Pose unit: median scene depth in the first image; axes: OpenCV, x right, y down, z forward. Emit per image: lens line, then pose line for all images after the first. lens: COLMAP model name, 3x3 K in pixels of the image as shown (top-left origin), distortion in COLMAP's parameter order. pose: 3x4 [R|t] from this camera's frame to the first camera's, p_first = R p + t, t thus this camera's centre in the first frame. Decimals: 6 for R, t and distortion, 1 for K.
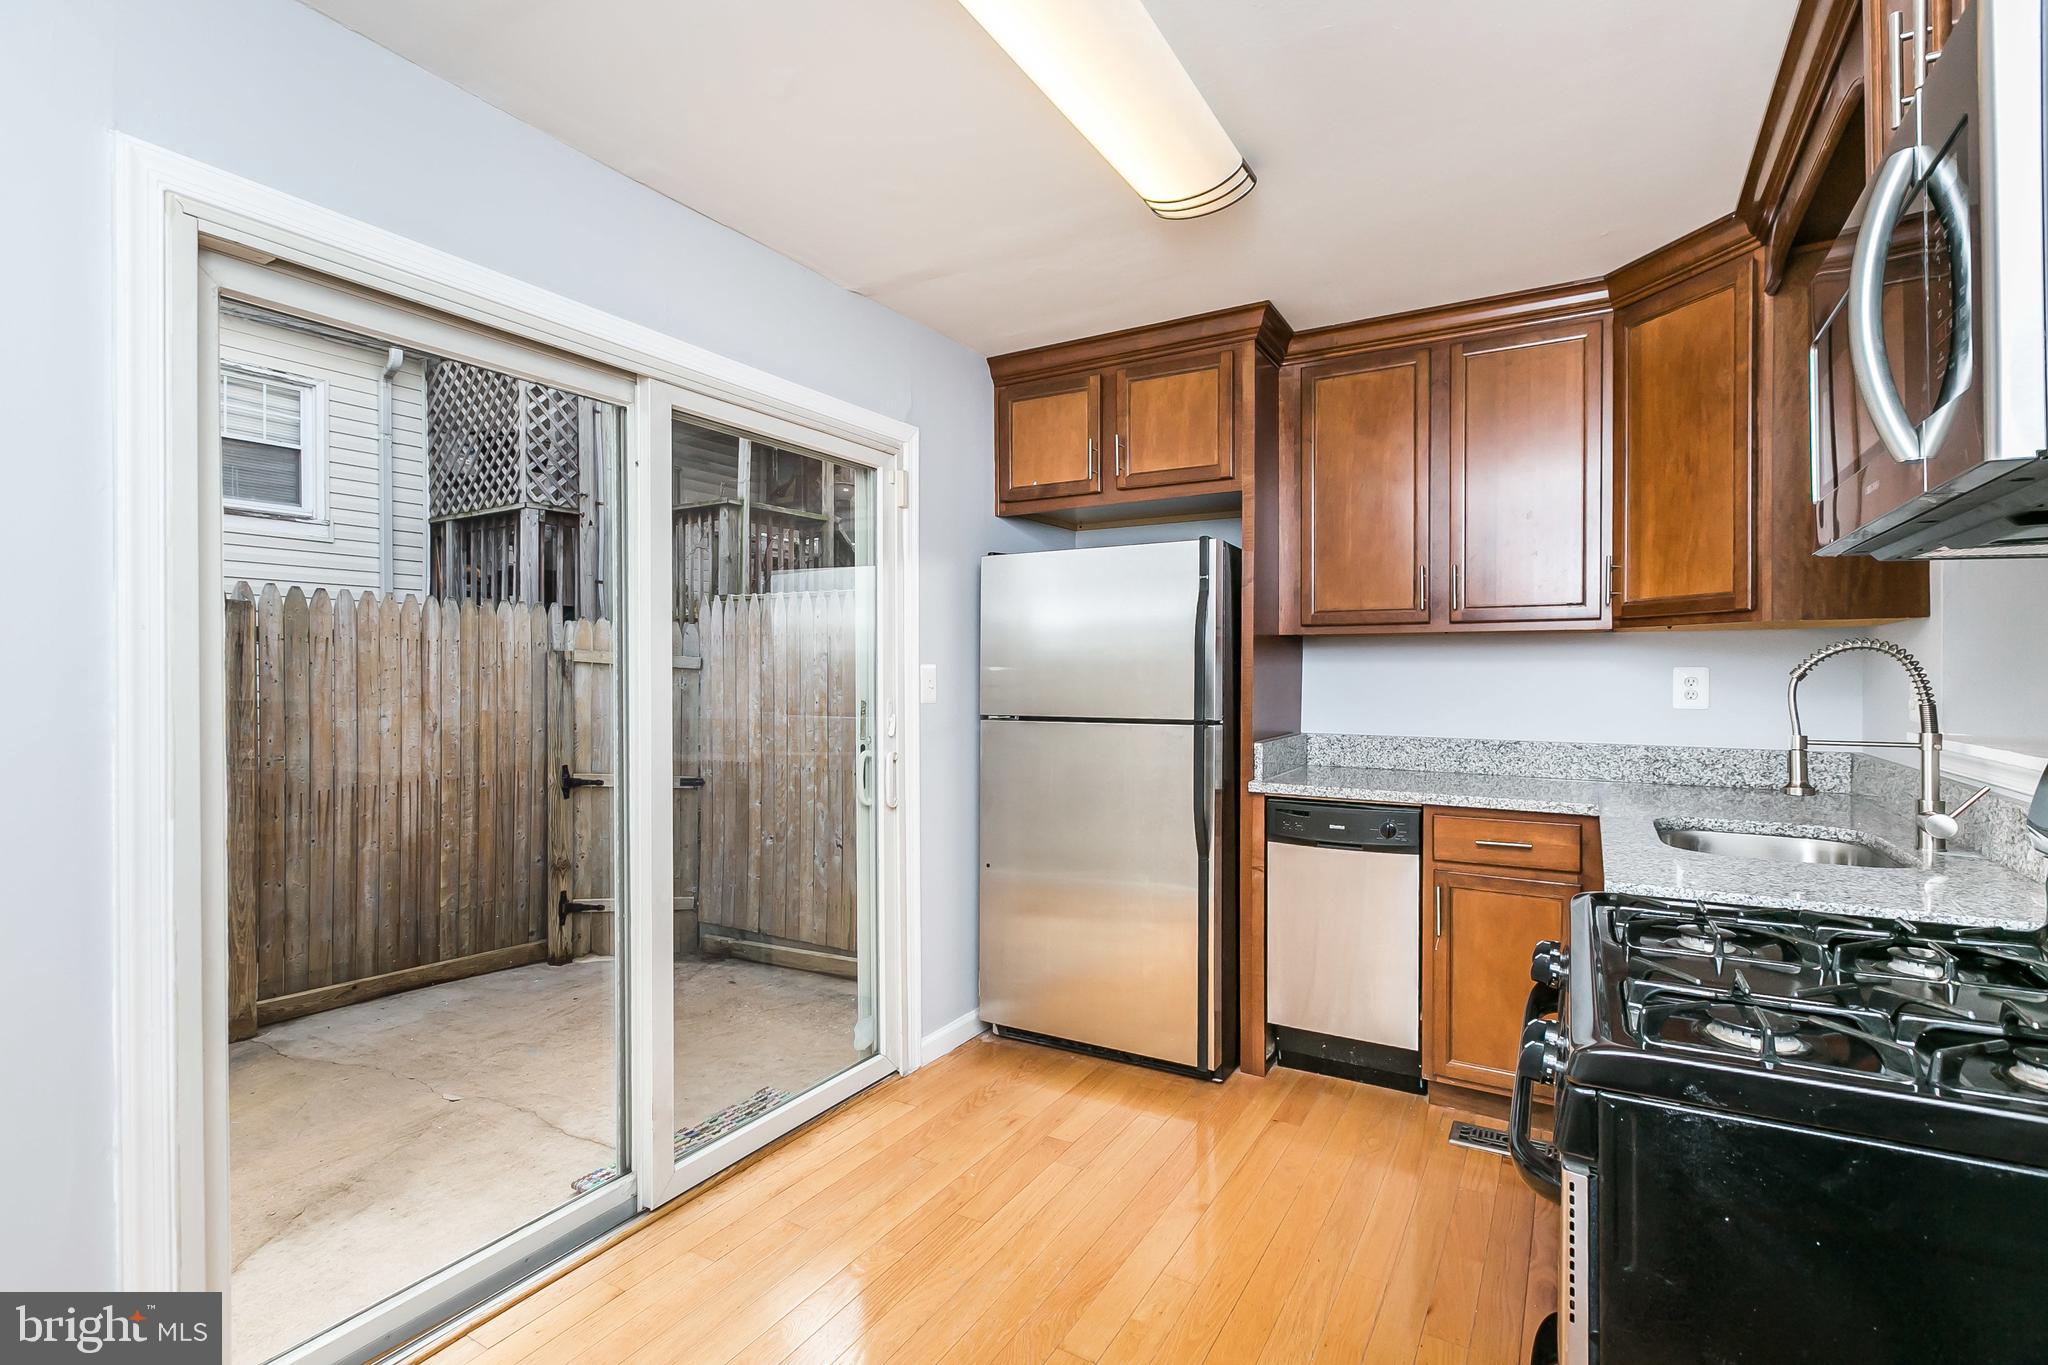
lens RADIAL K [[955.0, 0, 1017.6], [0, 955.0, 672.8], [0, 0, 1]] dist [-0.000425, -0.000067]
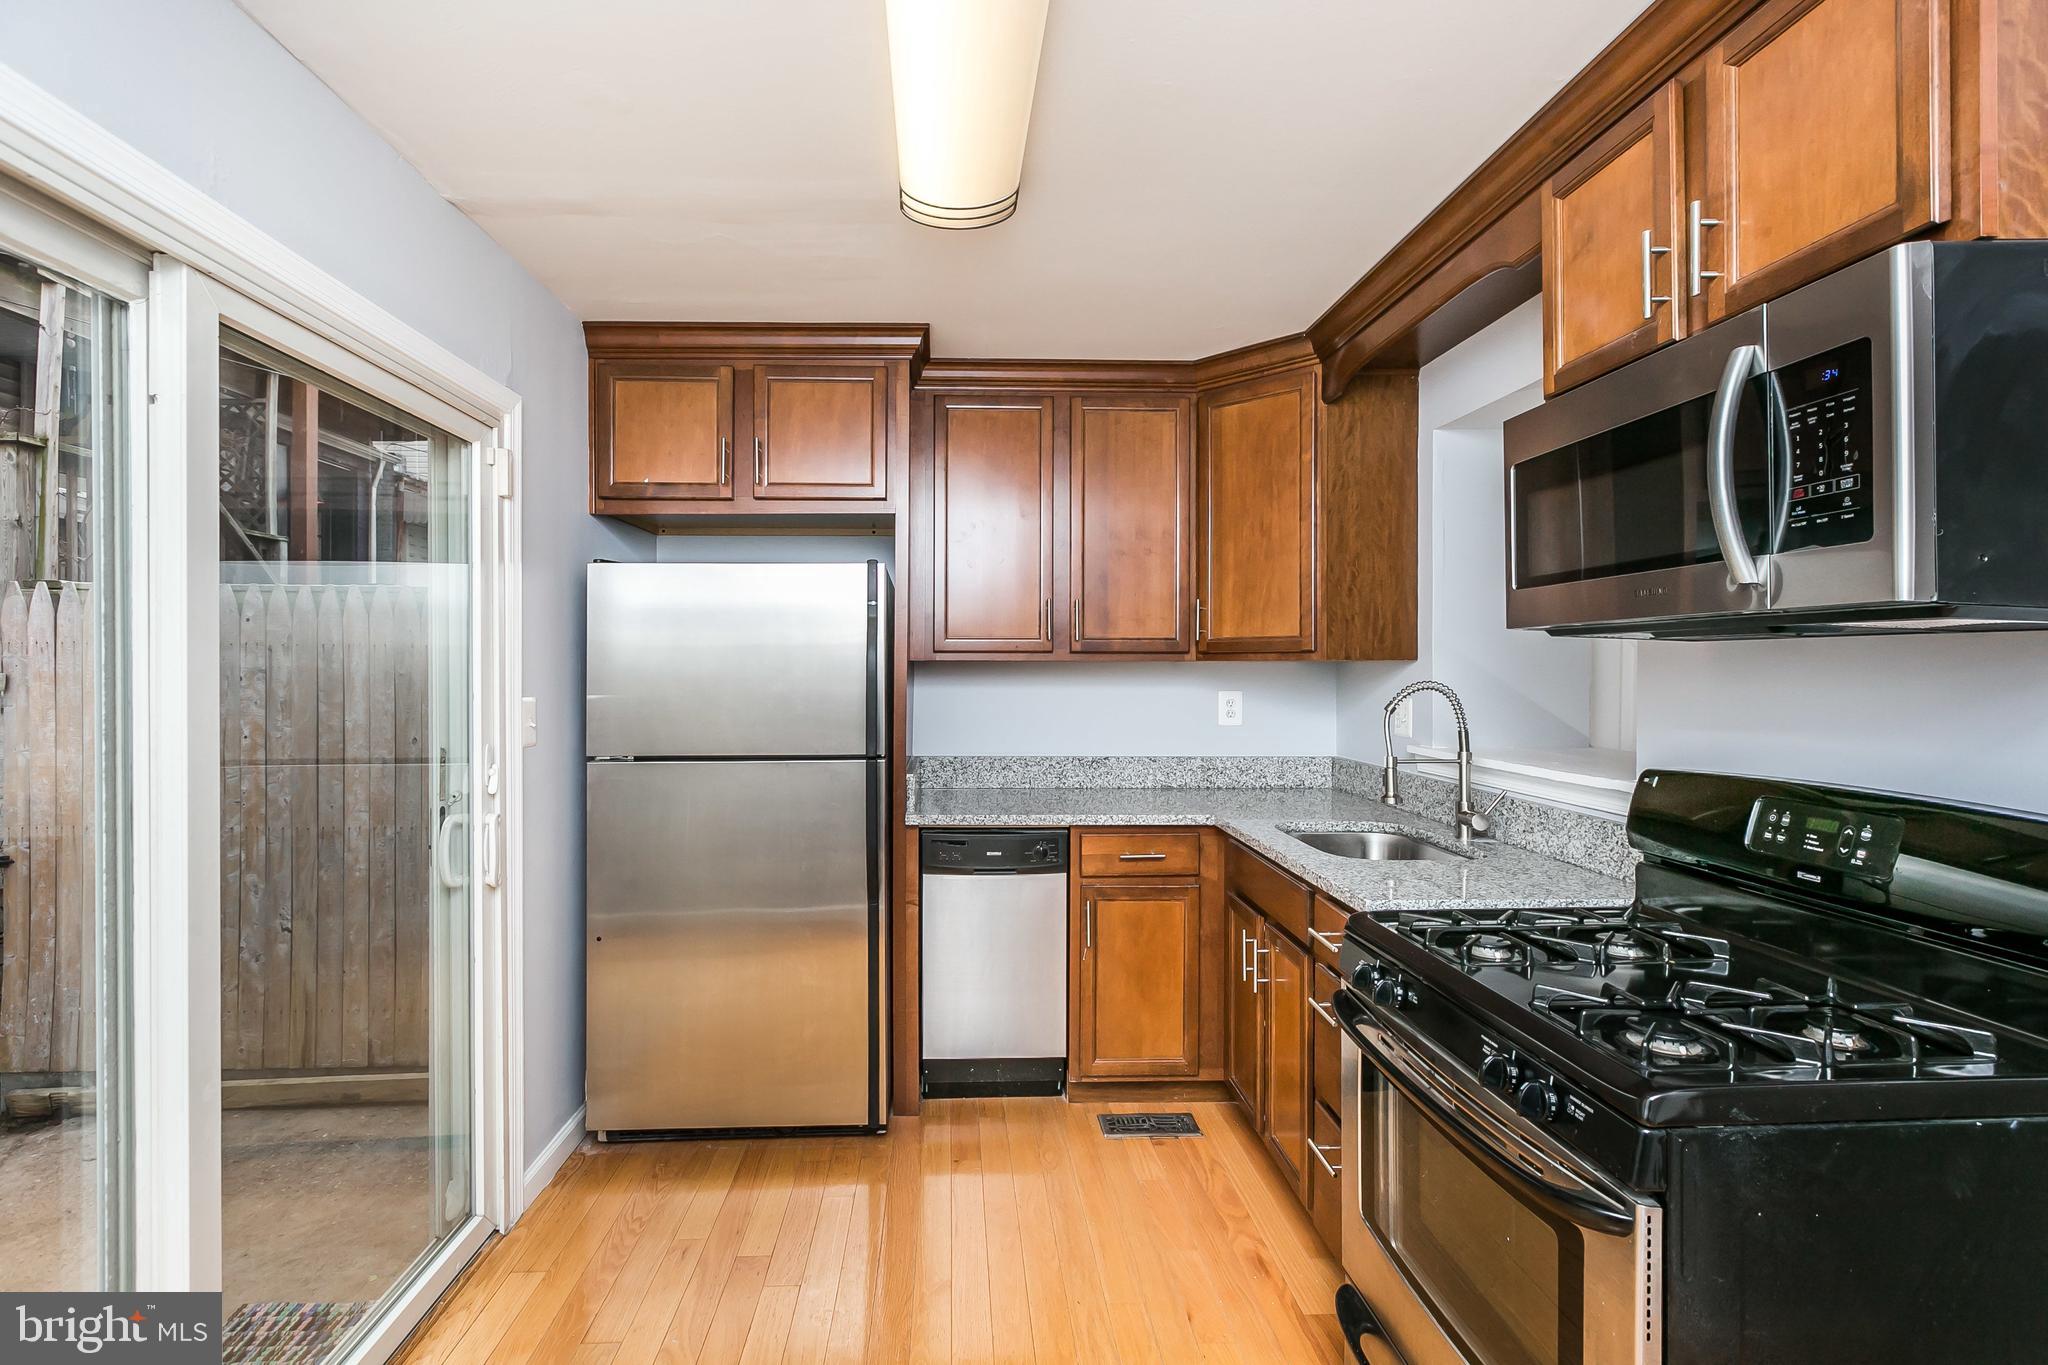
lens RADIAL K [[942.2, 0, 977.7], [0, 942.2, 667.4], [0, 0, 1]] dist [0.001438, 0.000045]
pose [[0.842695, -0.000032, 0.538391, -0.216094], [0.001344, 0.999997, -0.002045, -0.034255], [-0.538389, 0.002447, 0.842693, 0.156831]]
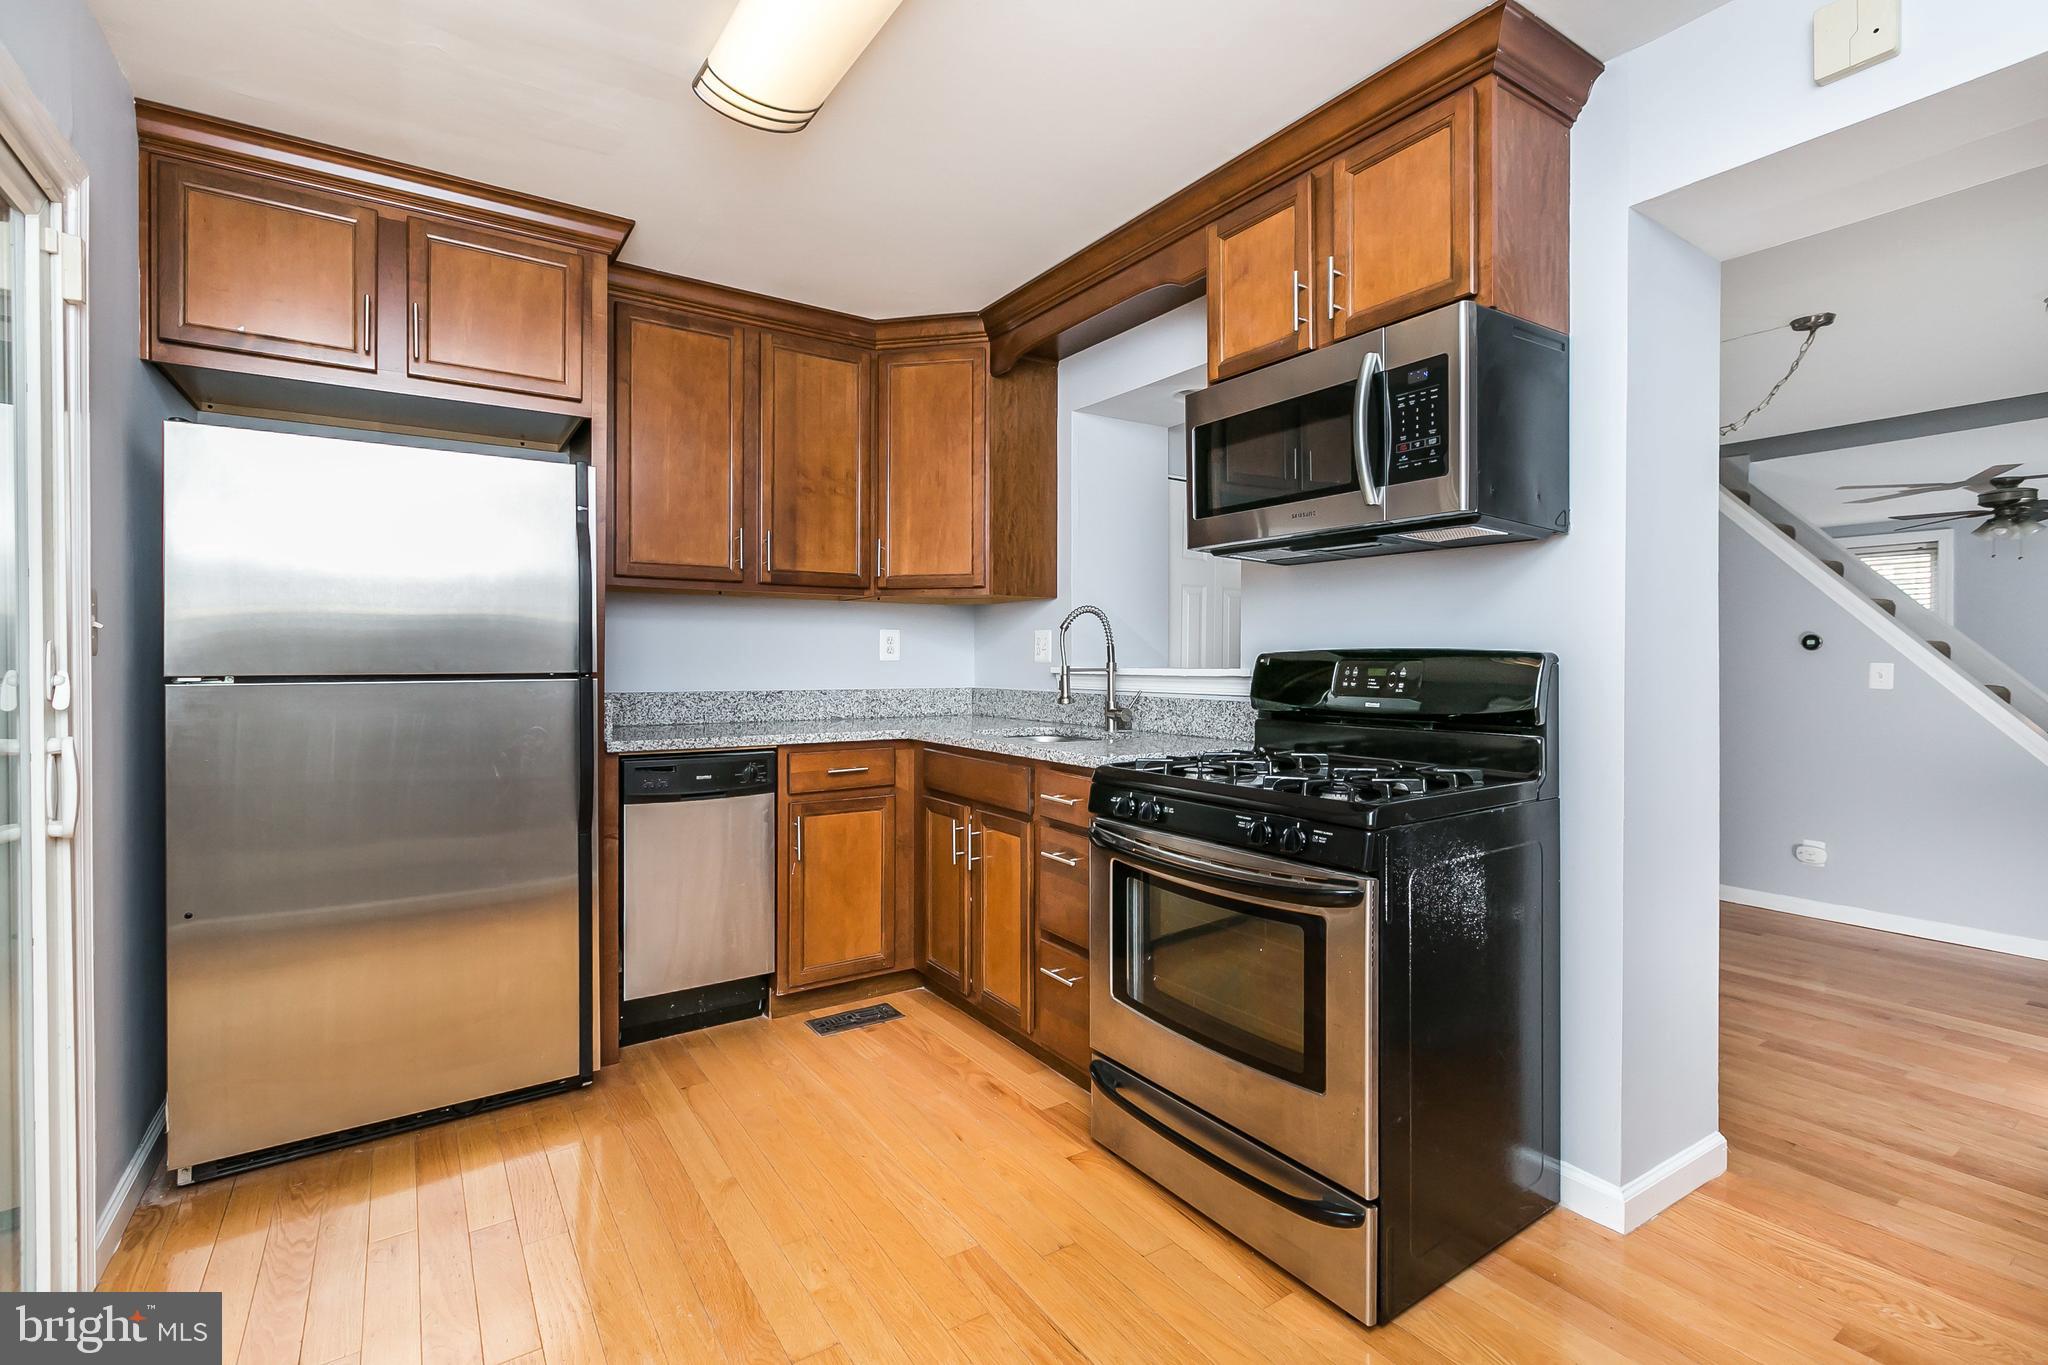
lens RADIAL K [[923.5, 0, 1027.8], [0, 923.5, 661.5], [0, 0, 1]] dist [-0.000048, -0.000068]
pose [[0.420802, 0.000482, 0.907152, -0.390964], [0.000168, 1.000000, -0.000610, 0.039507], [-0.907153, 0.000409, 0.420802, 0.275948]]
